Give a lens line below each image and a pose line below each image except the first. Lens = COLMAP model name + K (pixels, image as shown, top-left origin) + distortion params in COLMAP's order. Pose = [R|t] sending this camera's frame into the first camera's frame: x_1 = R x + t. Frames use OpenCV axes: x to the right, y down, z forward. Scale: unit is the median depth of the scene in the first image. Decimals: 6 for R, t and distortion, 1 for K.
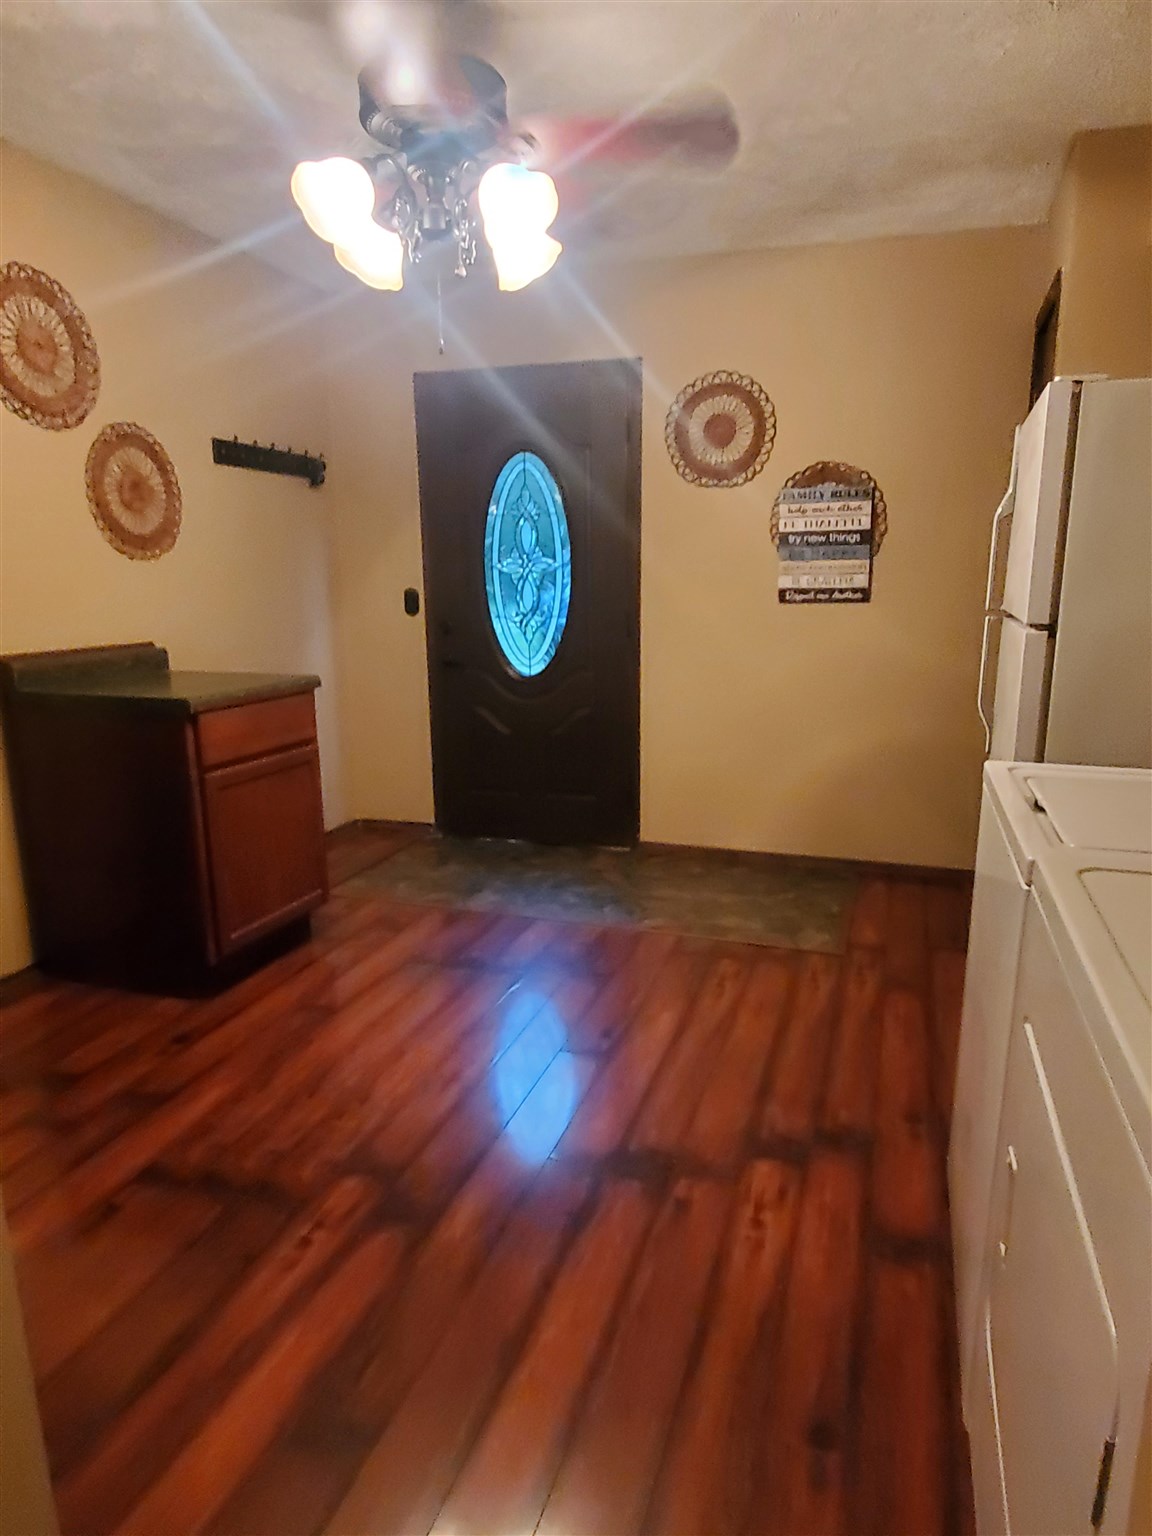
lens RADIAL K [[978.3, 0, 591.3], [0, 978.3, 791.5], [0, 0, 1]] dist [-0.000192, 0.001761]
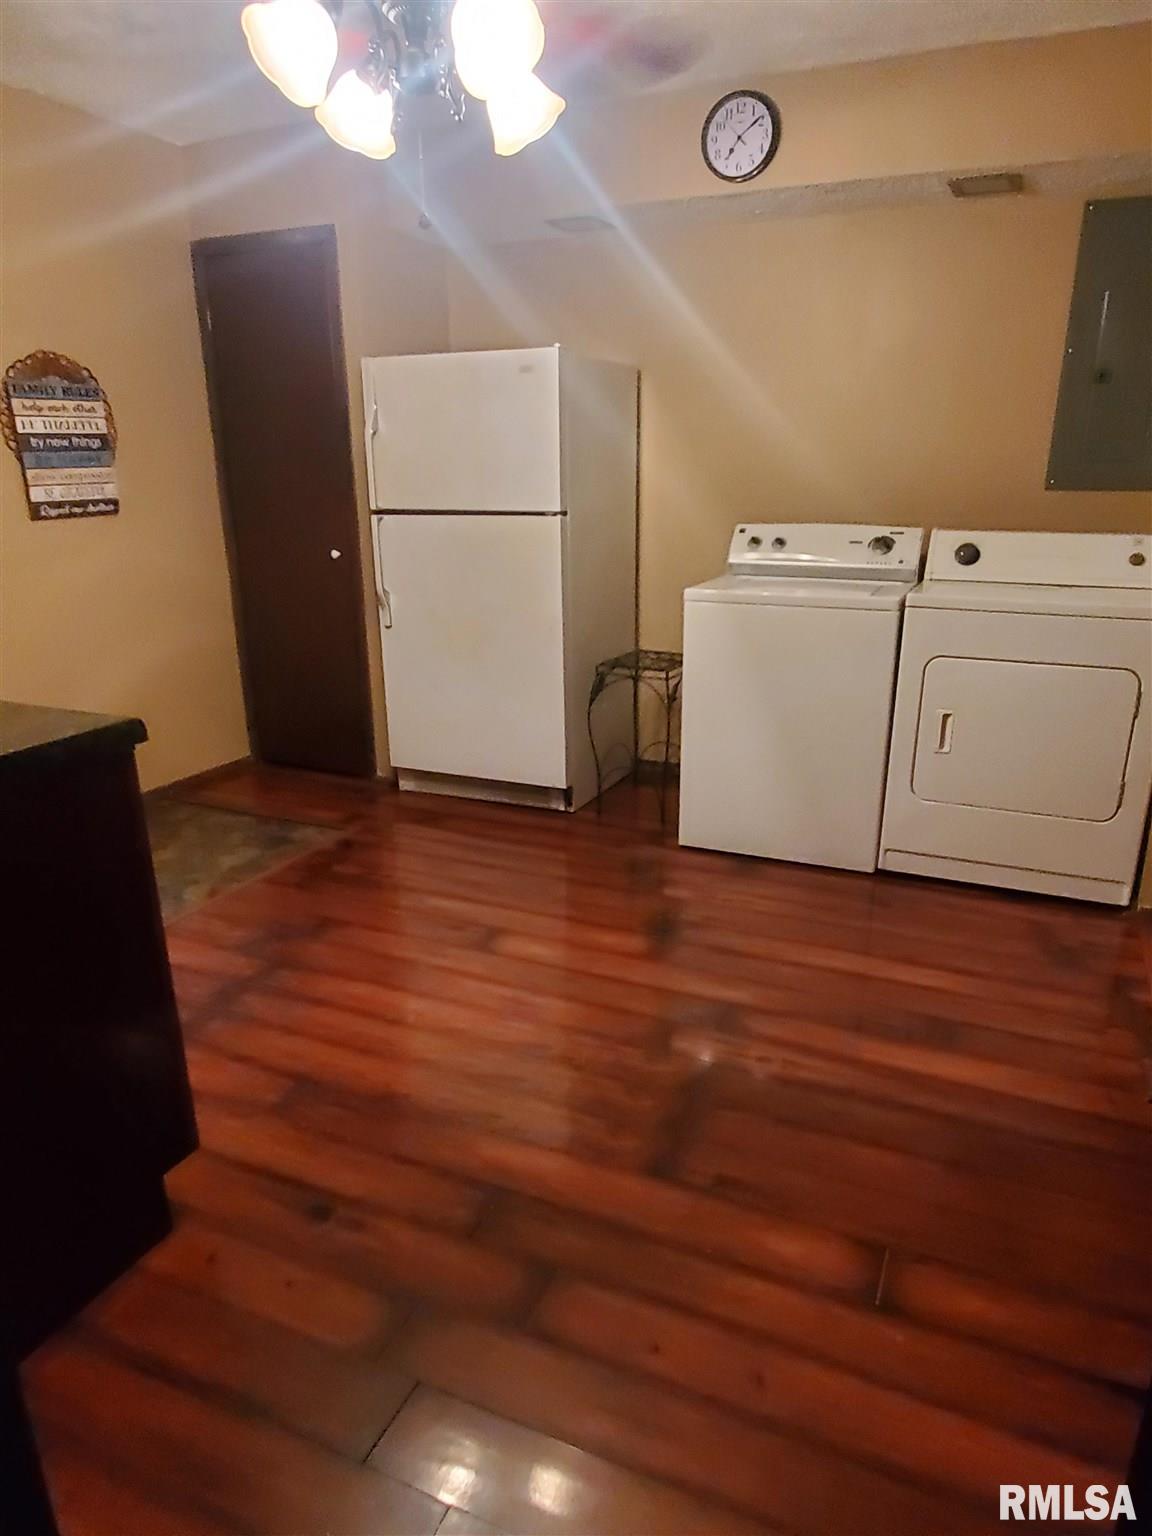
lens RADIAL K [[978.3, 0, 591.3], [0, 978.3, 791.5], [0, 0, 1]] dist [-0.000192, 0.001761]
pose [[0.106276, -0.309877, 0.944818, -0.638787], [0.234632, 0.931182, 0.279012, -0.101657], [-0.966257, 0.192033, 0.171670, 0.454513]]
